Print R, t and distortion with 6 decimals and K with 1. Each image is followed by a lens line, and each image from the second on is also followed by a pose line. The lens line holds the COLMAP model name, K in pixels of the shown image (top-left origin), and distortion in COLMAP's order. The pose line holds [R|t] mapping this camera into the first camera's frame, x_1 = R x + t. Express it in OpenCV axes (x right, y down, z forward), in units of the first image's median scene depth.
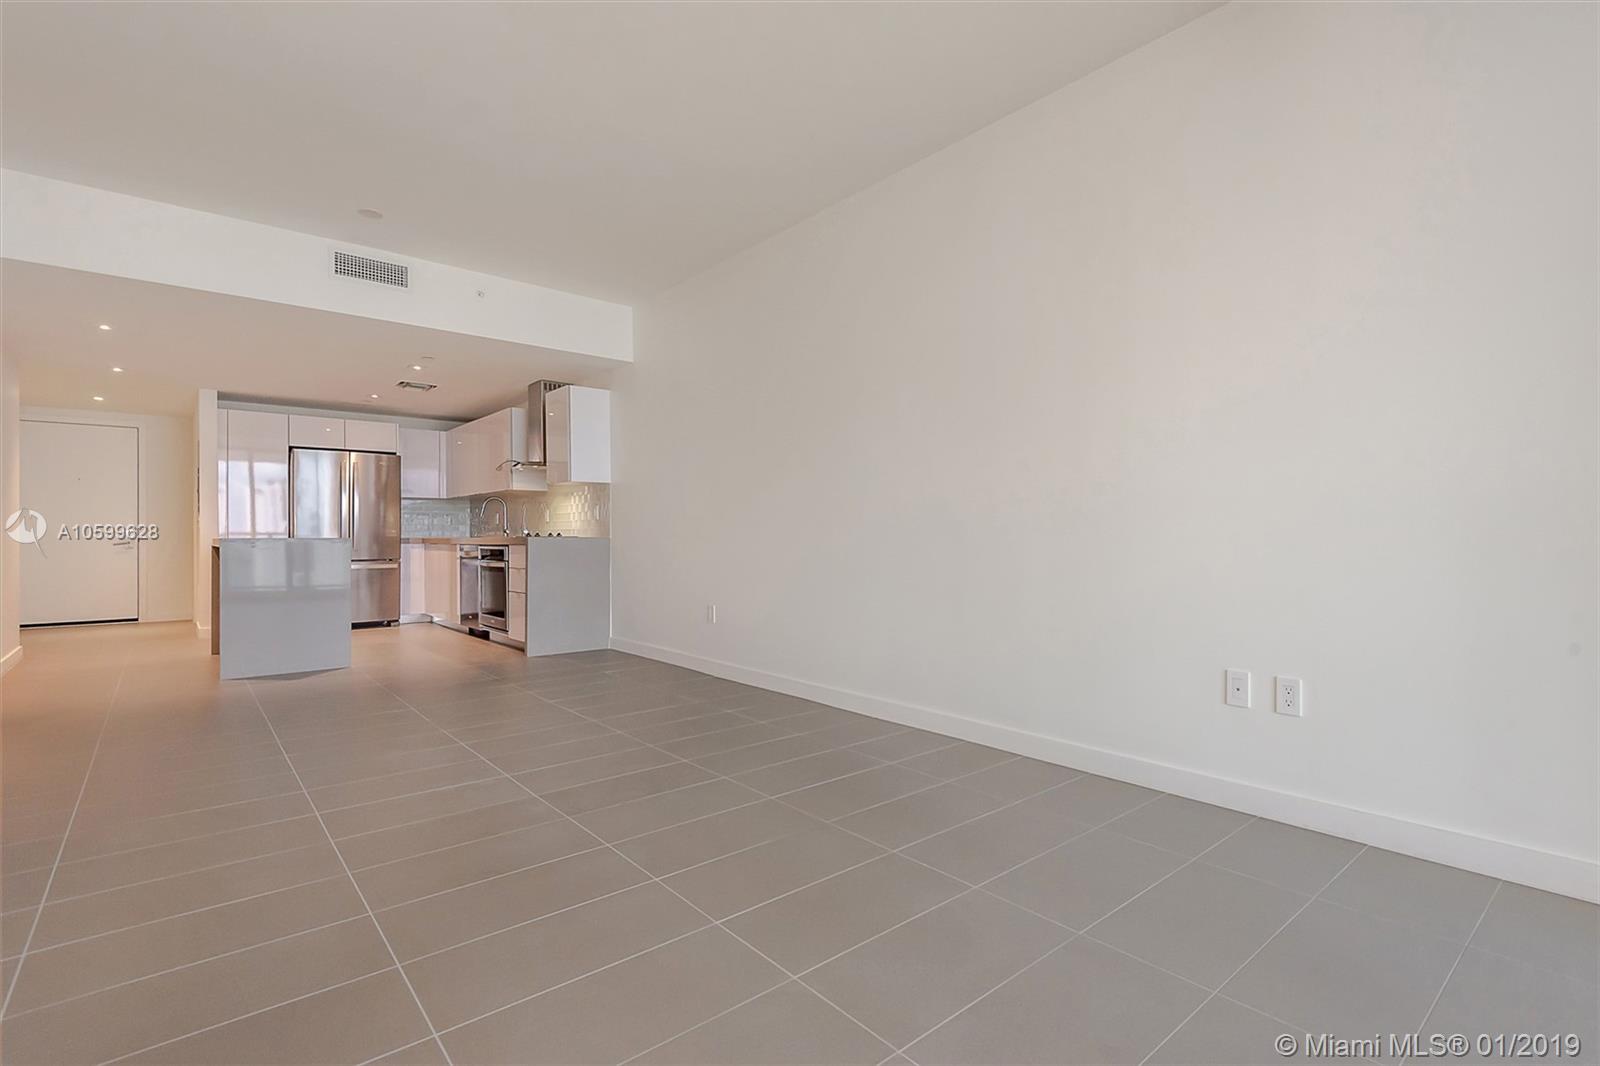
lens RADIAL K [[798.8, 0, 795.3], [0, 798.8, 525.0], [0, 0, 1]] dist [-0.004143, -0.000184]
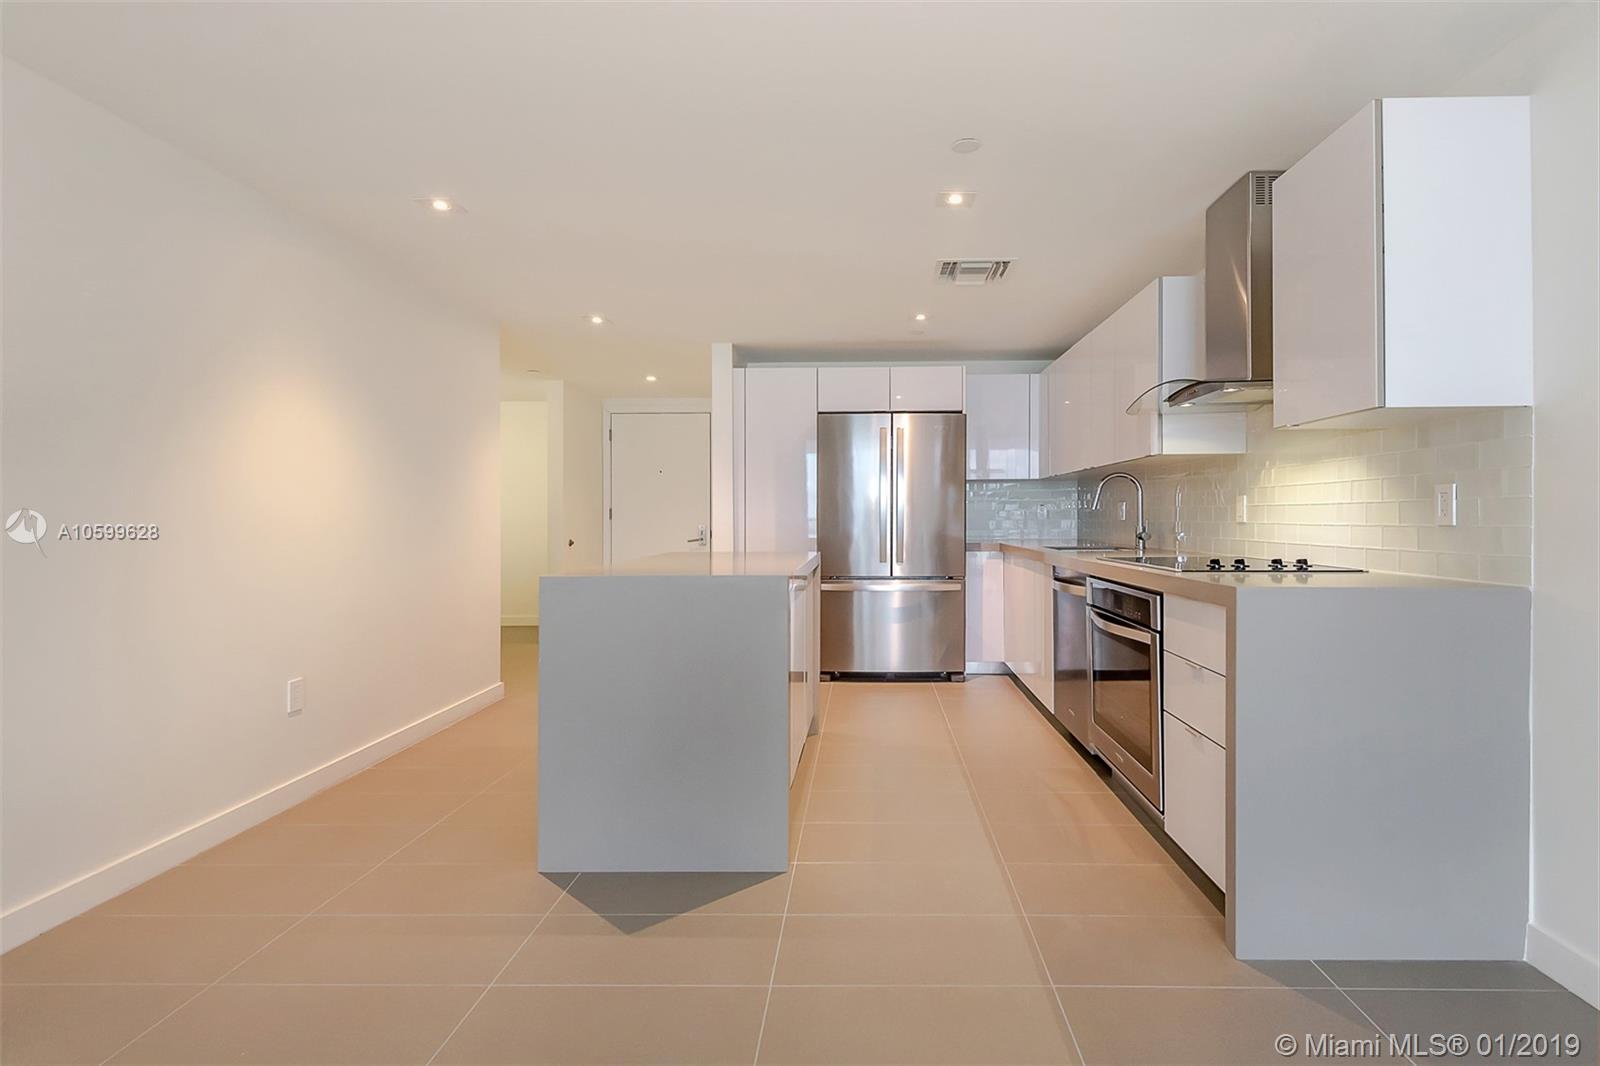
lens RADIAL K [[745.2, 0, 790.4], [0, 745.2, 522.4], [0, 0, 1]] dist [0.002551, -0.006752]
pose [[0.723662, 0.007172, -0.690117, -0.193198], [0.008259, 0.999784, 0.019050, -0.013092], [0.690105, -0.019485, 0.723447, 0.491537]]
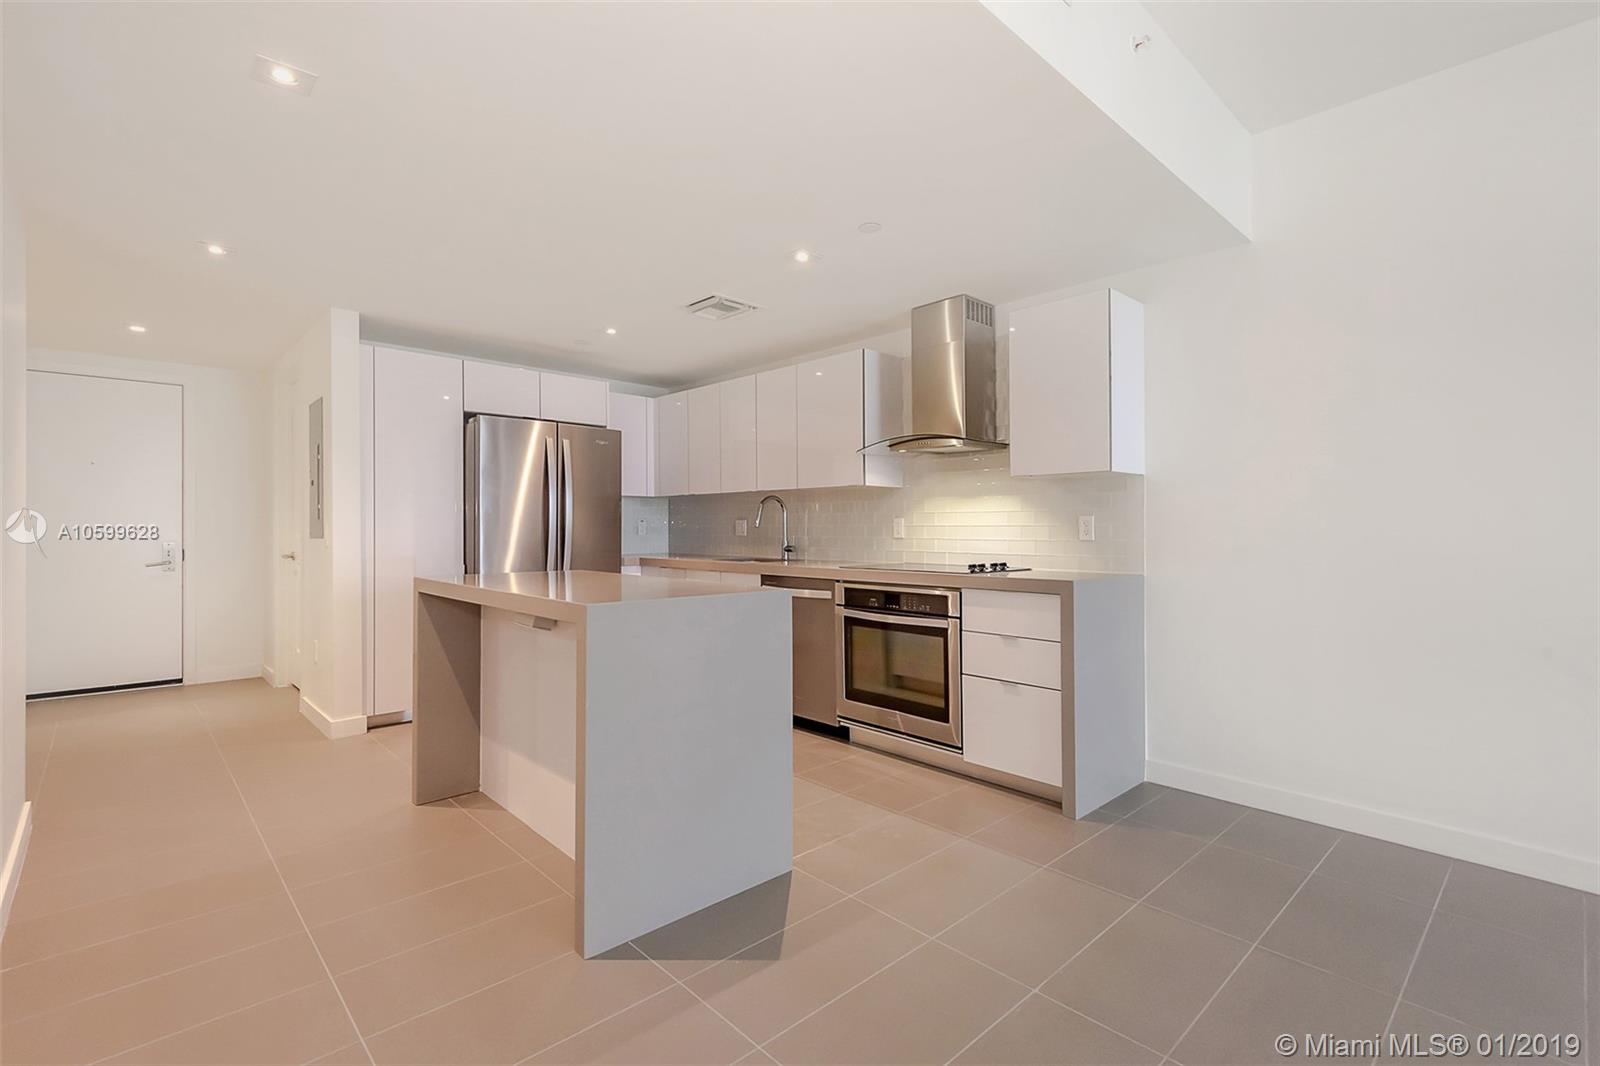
lens RADIAL K [[745.2, 0, 790.4], [0, 745.2, 522.4], [0, 0, 1]] dist [0.002551, -0.006752]
pose [[0.999571, 0.011504, 0.026940, -0.389663], [-0.011504, 0.999934, -0.000180, -0.013781], [-0.026940, -0.000130, 0.999637, 0.401330]]
